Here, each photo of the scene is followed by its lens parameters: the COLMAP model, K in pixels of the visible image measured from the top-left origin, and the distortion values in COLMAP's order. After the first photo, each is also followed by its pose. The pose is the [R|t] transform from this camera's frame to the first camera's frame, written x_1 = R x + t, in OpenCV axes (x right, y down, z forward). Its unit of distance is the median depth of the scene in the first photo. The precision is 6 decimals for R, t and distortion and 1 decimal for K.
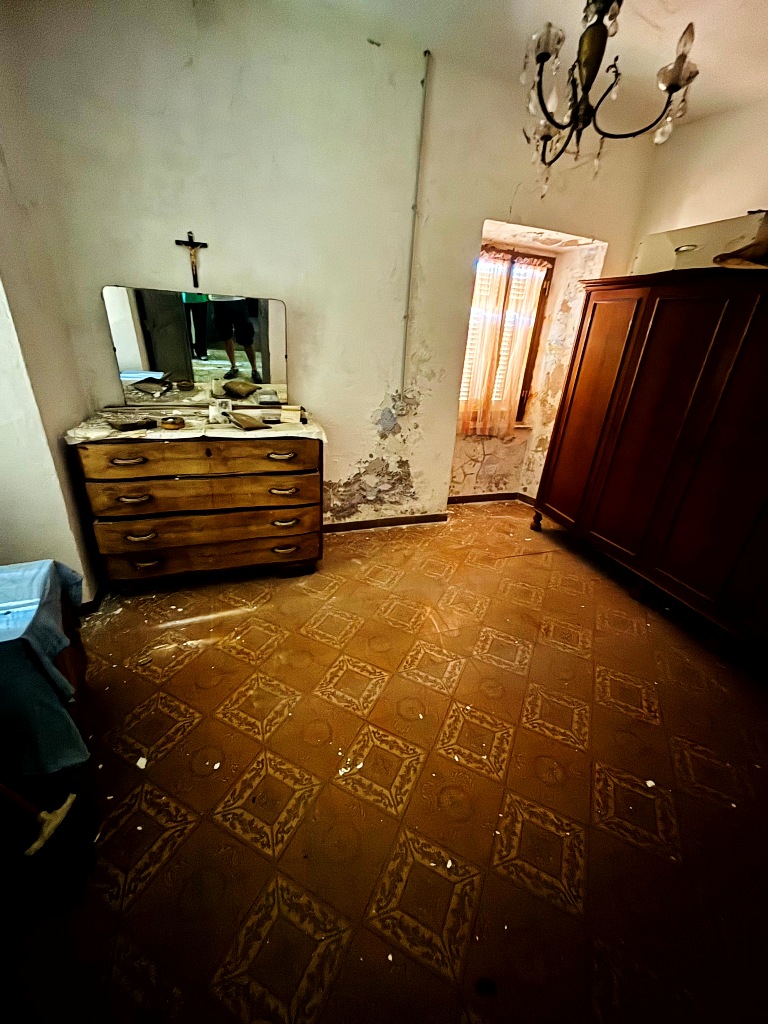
lens RADIAL K [[414.3, 0, 386.1], [0, 414.3, 513.2], [0, 0, 1]] dist [0.001609, 0.000898]
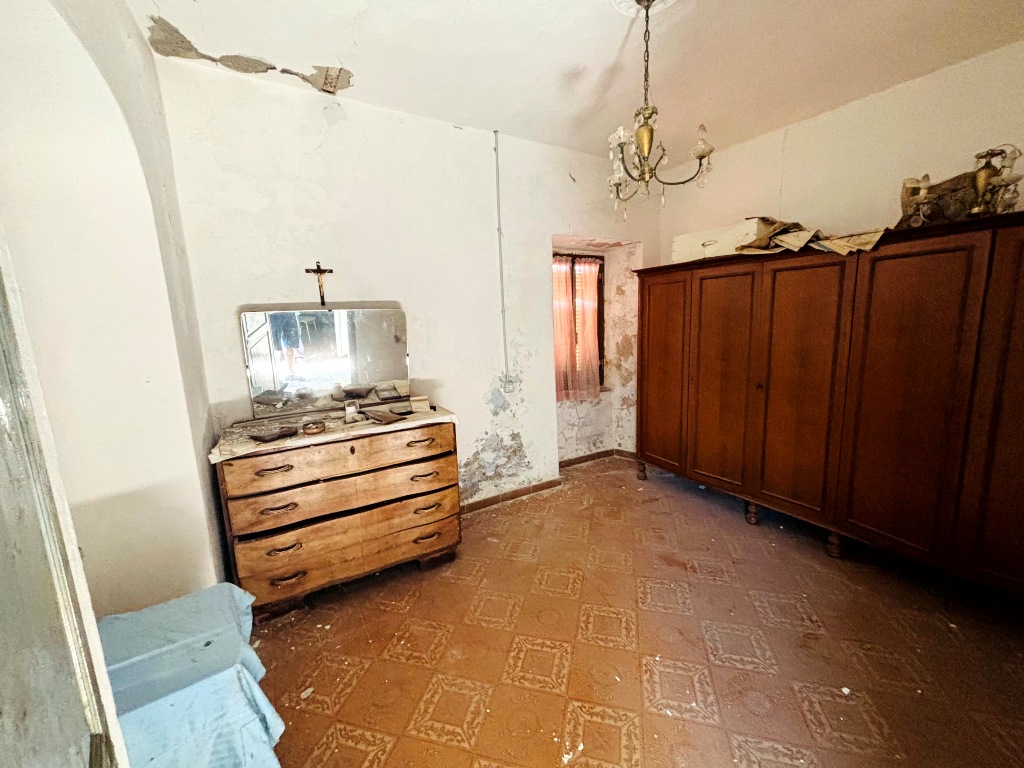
lens RADIAL K [[414.3, 0, 510.6], [0, 414.3, 386.8], [0, 0, 1]] dist [0.001609, 0.000898]
pose [[0.976048, -0.131643, 0.173209, -0.170908], [0.171384, 0.955667, -0.239433, 0.013348], [-0.134010, 0.263383, 0.955338, -0.063192]]
